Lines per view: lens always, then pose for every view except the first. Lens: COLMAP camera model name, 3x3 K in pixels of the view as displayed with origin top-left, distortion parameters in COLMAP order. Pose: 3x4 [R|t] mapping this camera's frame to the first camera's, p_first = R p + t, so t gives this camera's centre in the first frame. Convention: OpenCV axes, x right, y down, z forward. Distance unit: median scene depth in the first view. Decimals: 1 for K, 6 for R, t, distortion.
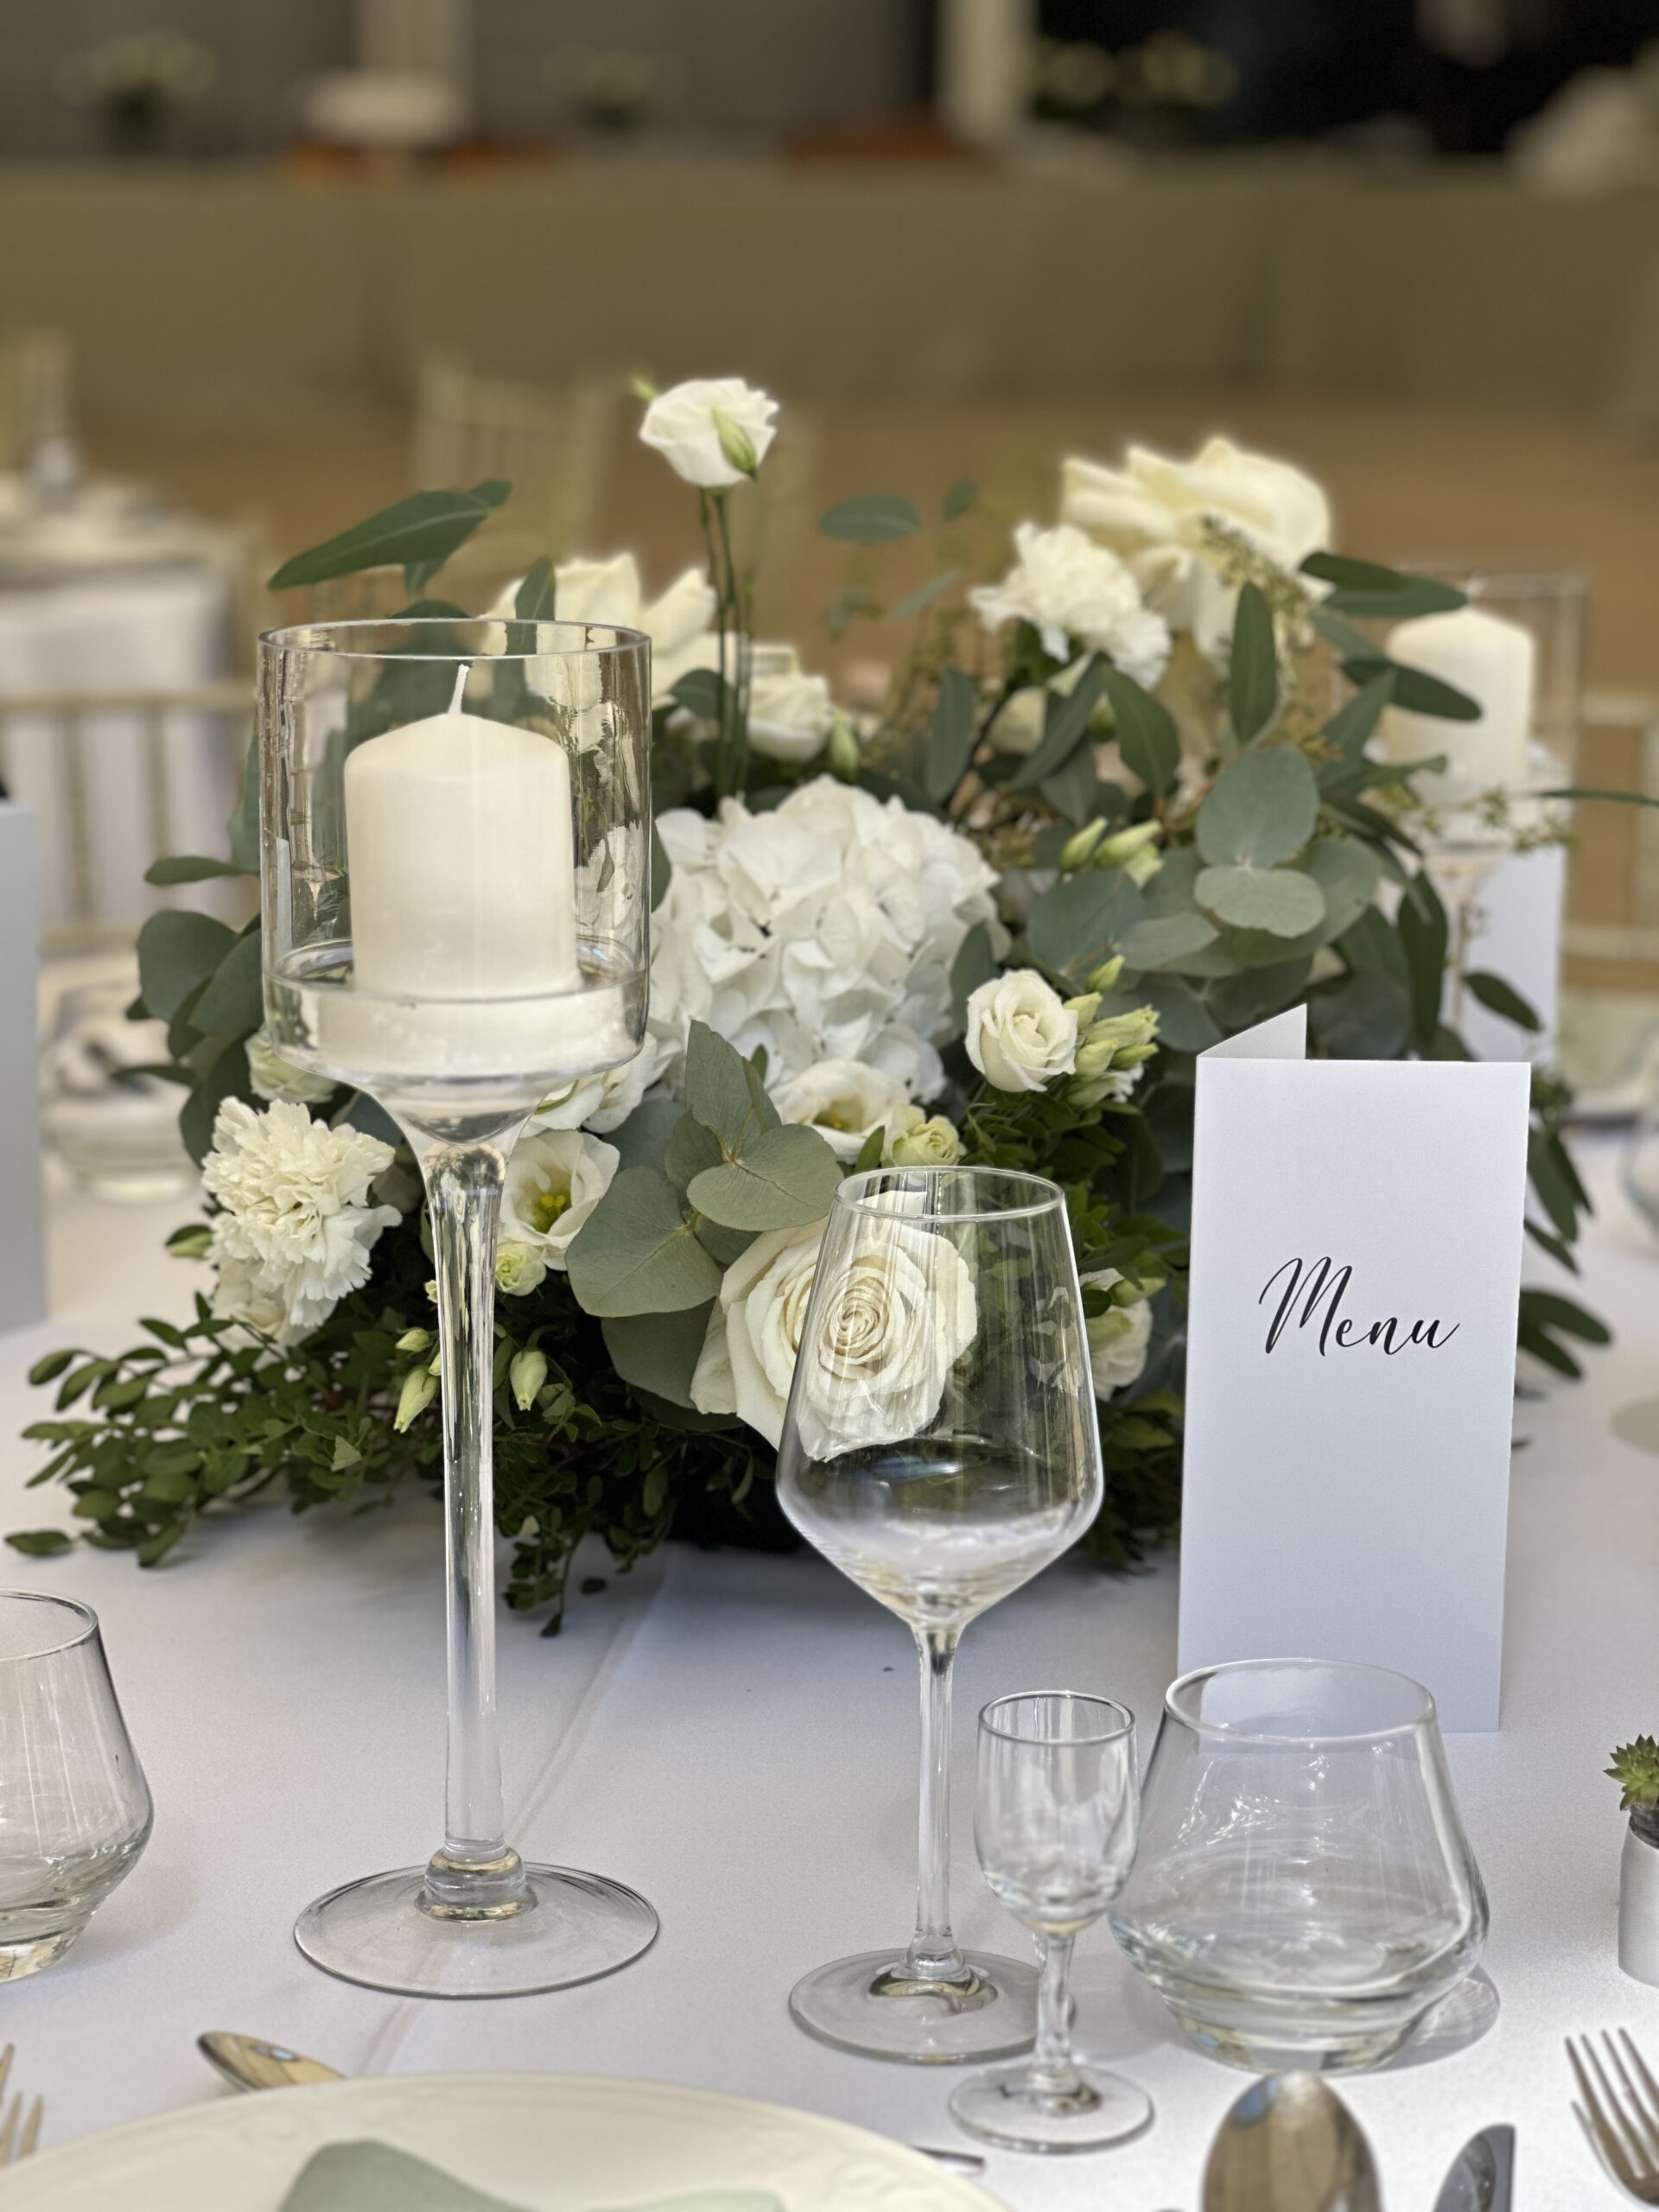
lens RADIAL K [[4984.0, 0, 835.8], [0, 4984.0, 1109.5], [0, 0, 1]] dist [-0.086921, 2.541627]
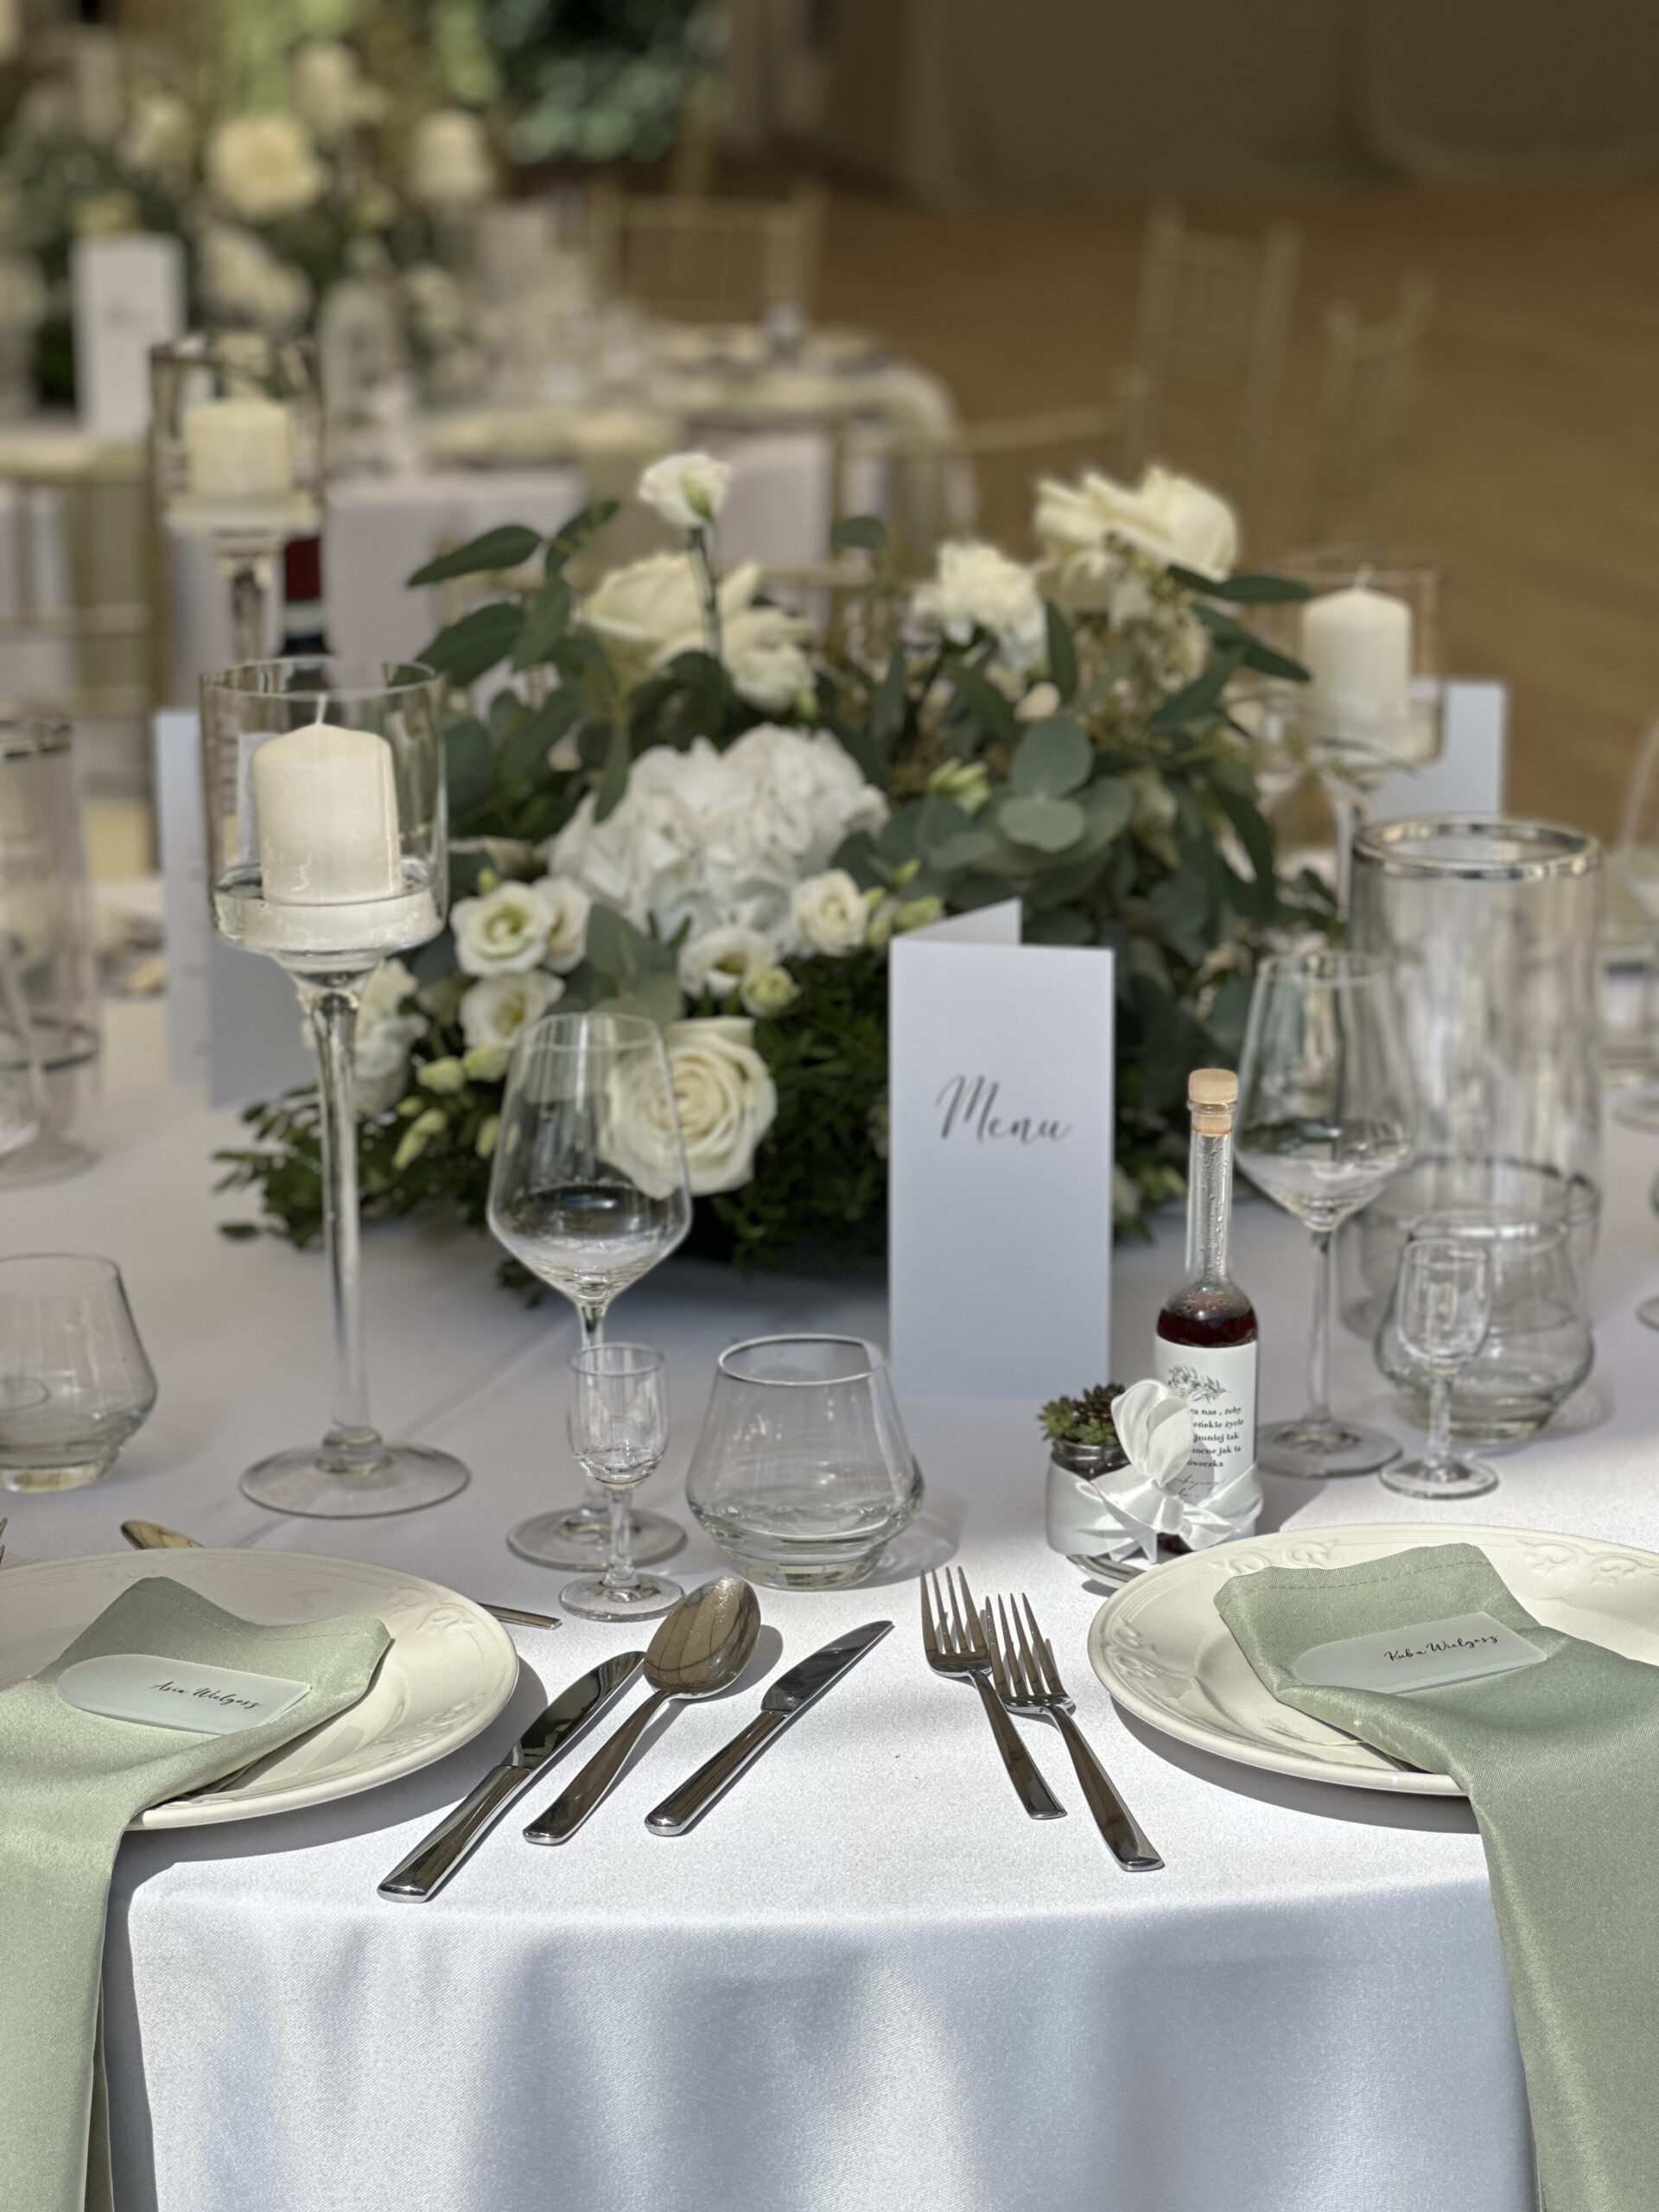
lens RADIAL K [[5002.2, 0, 822.2], [0, 5002.2, 1109.9], [0, 0, 1]] dist [-0.434454, 7.525801]
pose [[0.976833, 0.040066, -0.210218, 0.358827], [-0.028696, 0.997970, 0.056859, -0.043037], [0.212070, -0.049509, 0.976000, -0.459909]]
